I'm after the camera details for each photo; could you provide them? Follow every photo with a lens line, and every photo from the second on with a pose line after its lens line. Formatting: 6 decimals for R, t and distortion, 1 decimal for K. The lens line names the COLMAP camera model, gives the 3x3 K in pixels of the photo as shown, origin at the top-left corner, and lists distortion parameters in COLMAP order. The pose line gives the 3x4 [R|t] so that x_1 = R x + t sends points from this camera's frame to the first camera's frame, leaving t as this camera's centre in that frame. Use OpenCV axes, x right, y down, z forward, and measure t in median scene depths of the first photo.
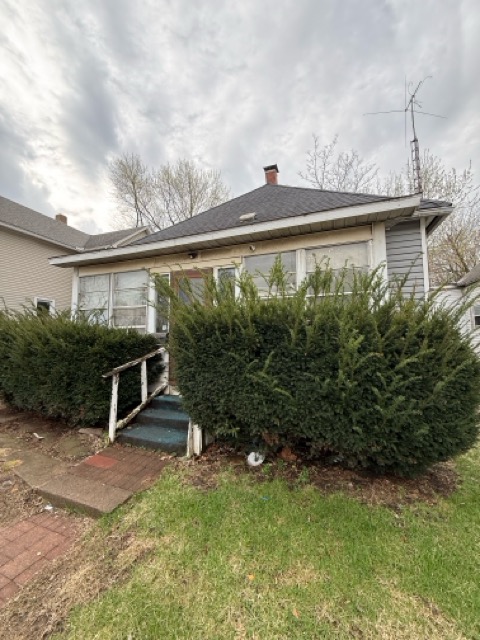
lens RADIAL K [[254.3, 0, 240.0], [0, 254.3, 320.0], [0, 0, 1]] dist [-0.003021, -0.000423]
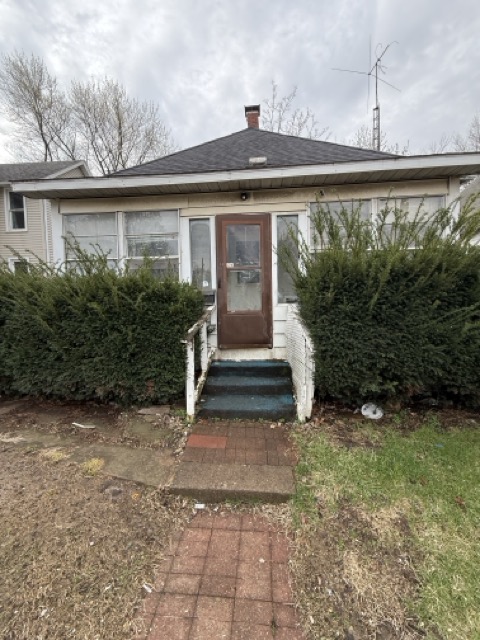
lens RADIAL K [[254.3, 0, 240.0], [0, 254.3, 320.0], [0, 0, 1]] dist [-0.003021, -0.000423]
pose [[0.959501, -0.037389, 0.279213, -0.576447], [-0.003302, 0.989592, 0.143861, 0.036689], [-0.281686, -0.138957, 0.949391, 0.202935]]
